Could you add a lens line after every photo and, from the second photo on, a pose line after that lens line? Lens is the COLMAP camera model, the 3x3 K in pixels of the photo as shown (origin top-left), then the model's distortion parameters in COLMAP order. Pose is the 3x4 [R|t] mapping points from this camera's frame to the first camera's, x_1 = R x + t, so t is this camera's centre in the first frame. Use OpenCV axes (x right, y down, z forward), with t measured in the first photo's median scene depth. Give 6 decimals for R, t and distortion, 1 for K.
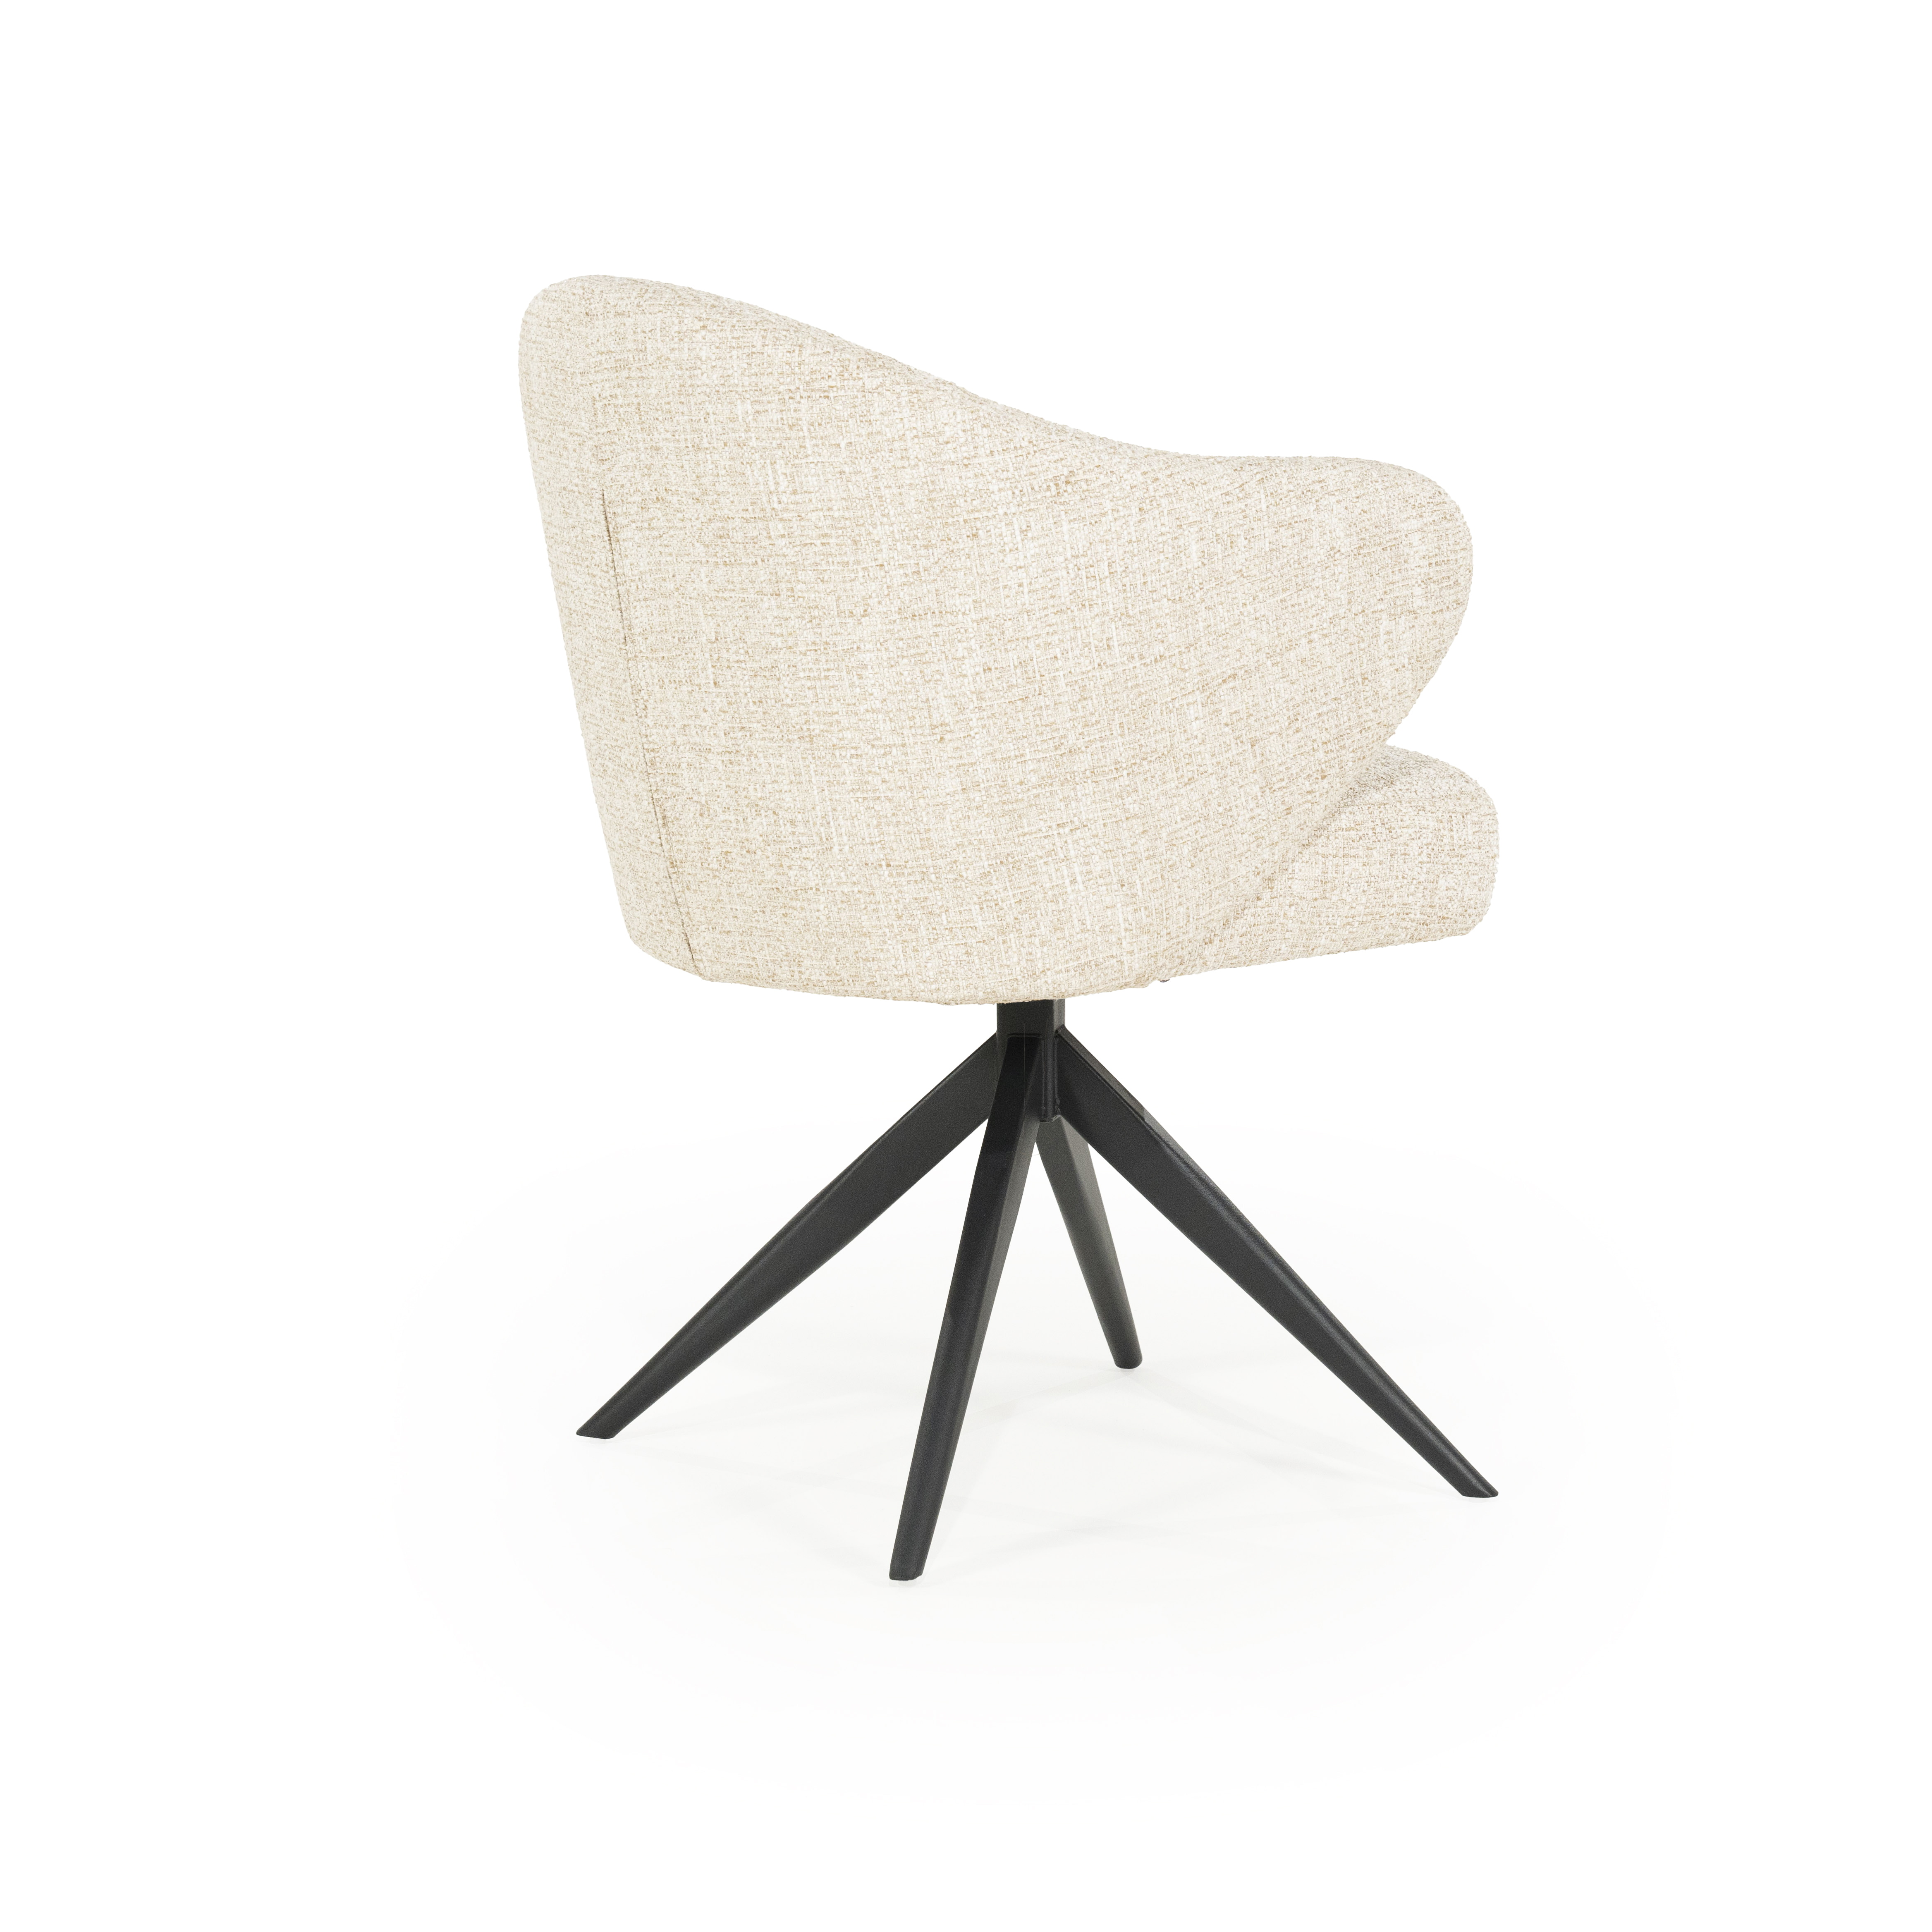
lens RADIAL K [[7024.7, 0, 966.0], [0, 7024.7, 966.0], [0, 0, 1]] dist [0.158186, 0.270153]
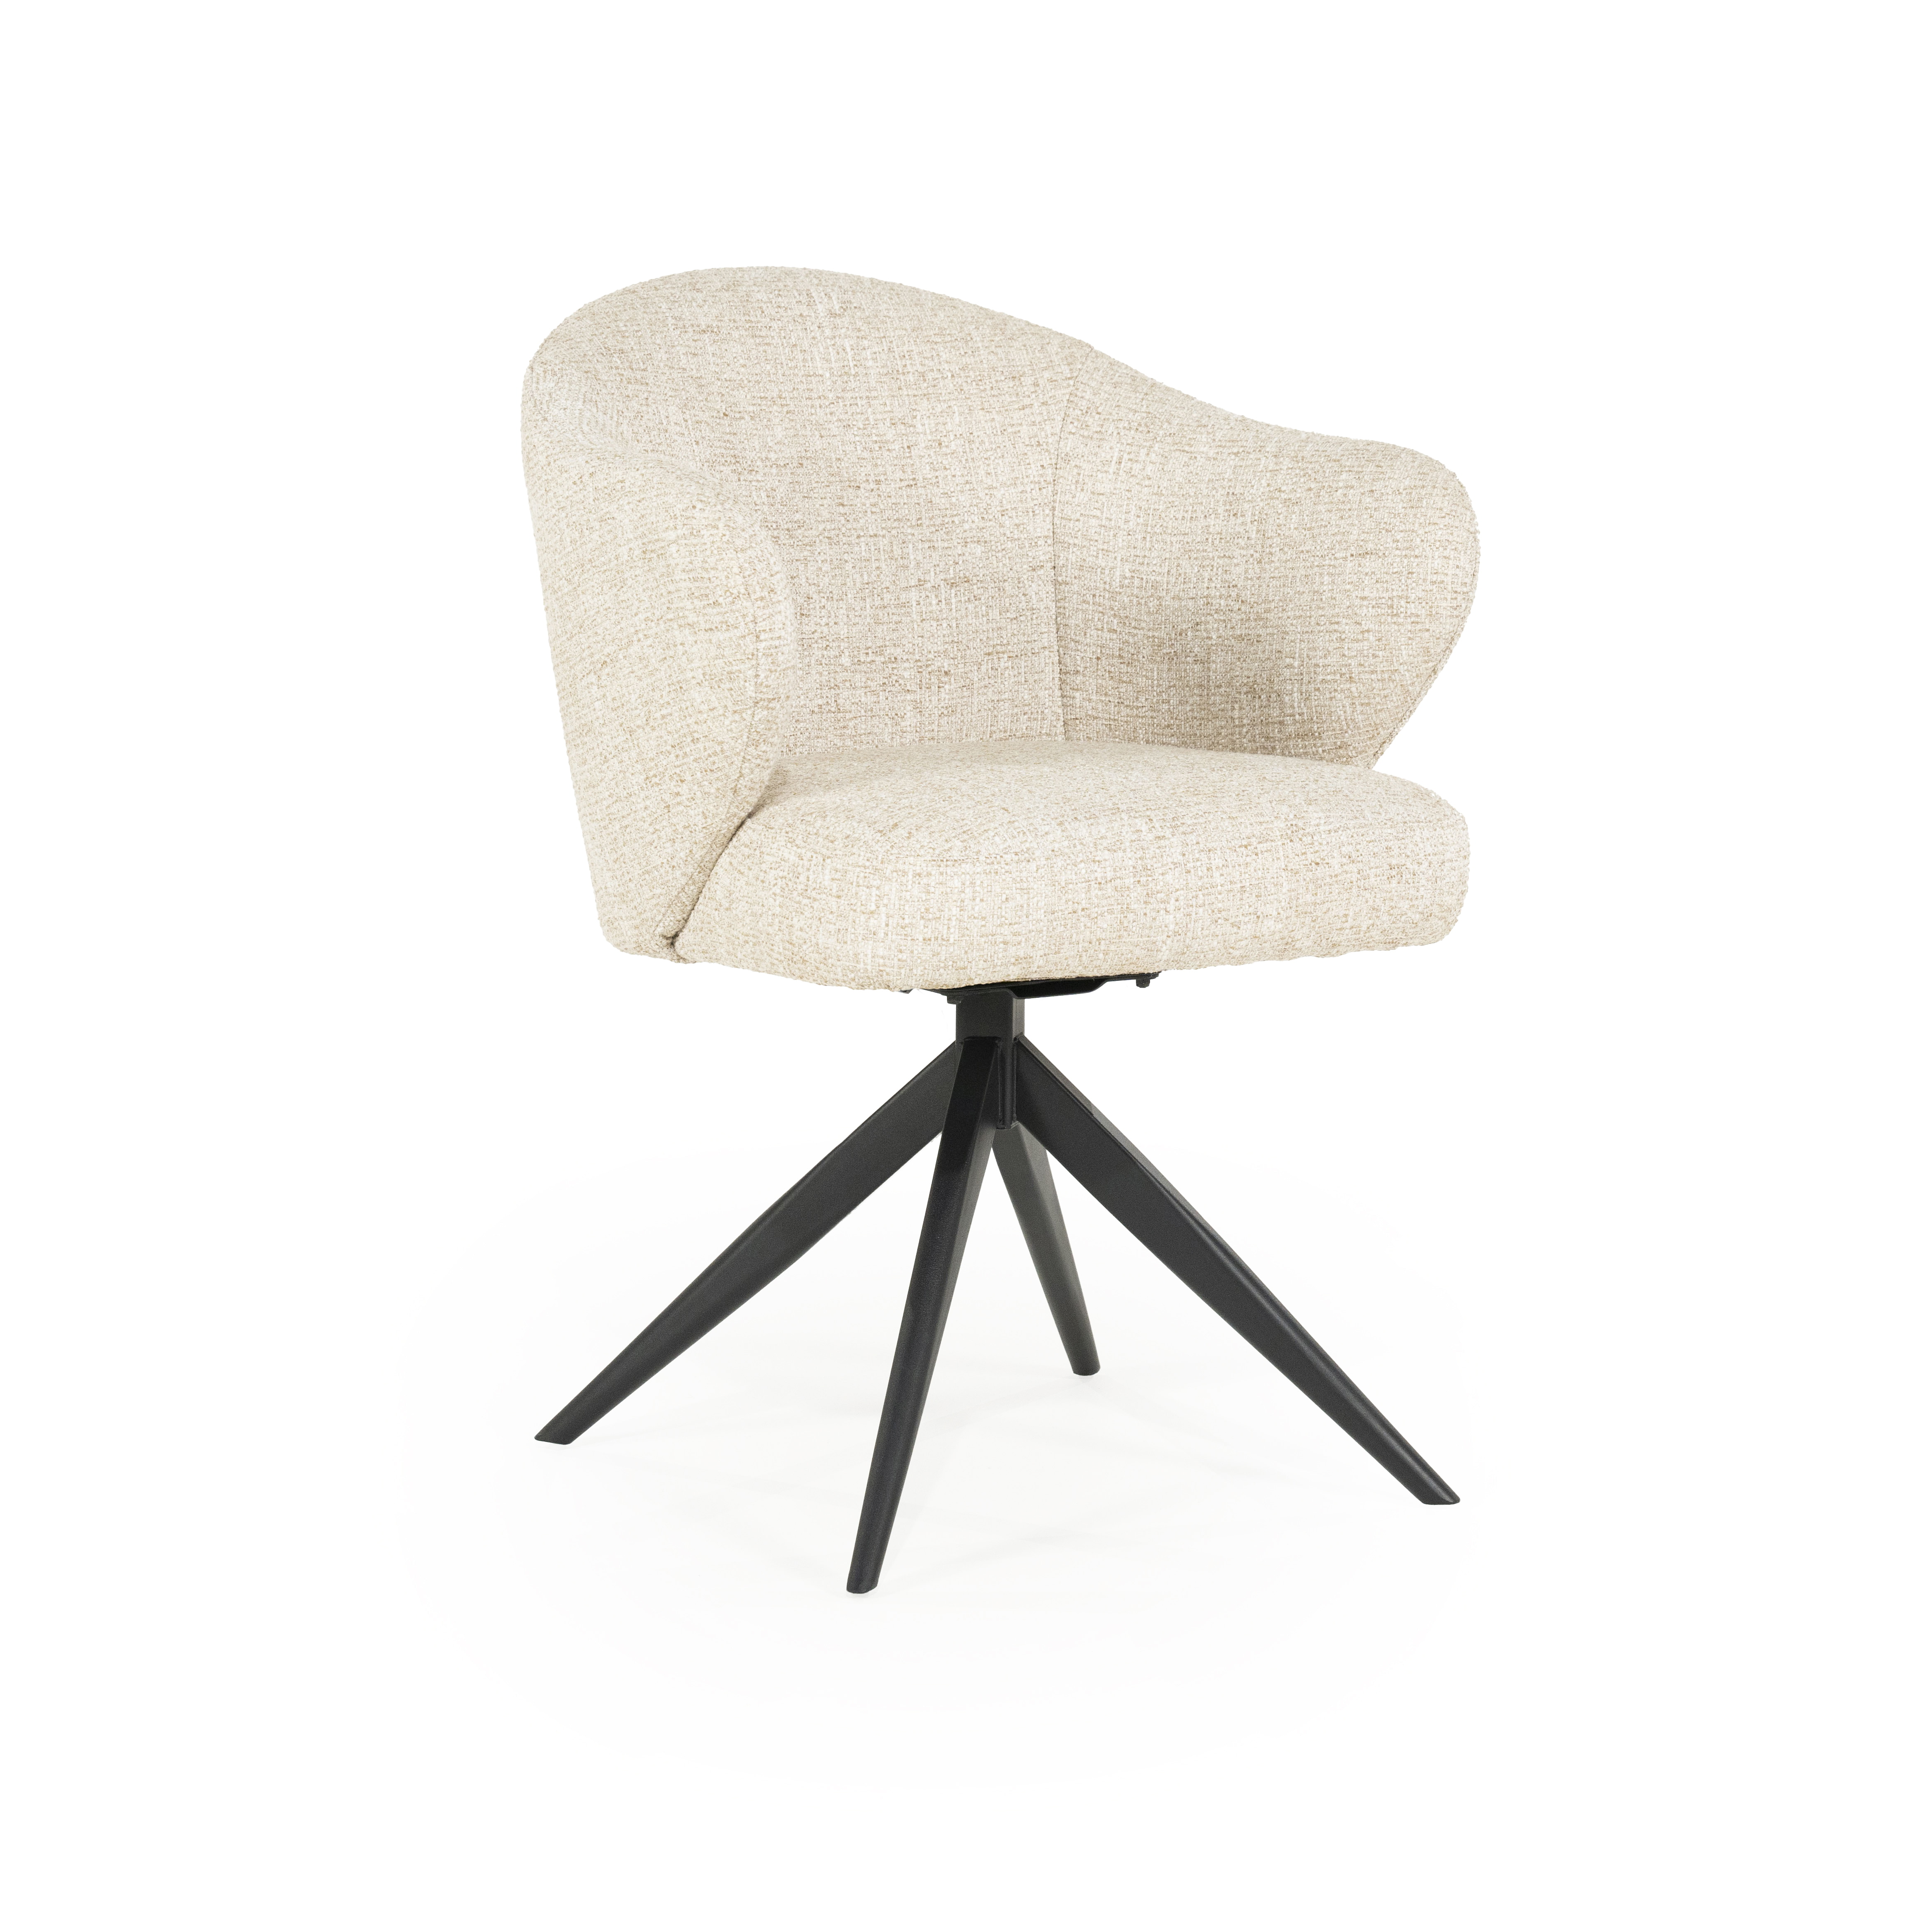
lens RADIAL K [[4350.3, 0, 966.0], [0, 4350.3, 966.0], [0, 0, 1]] dist [0.036077, 0.038057]
pose [[0.999985, -0.002341, 0.004974, 0.003140], [0.002360, 0.999990, -0.003773, 0.001699], [-0.004965, 0.003784, 0.999981, 0.387272]]
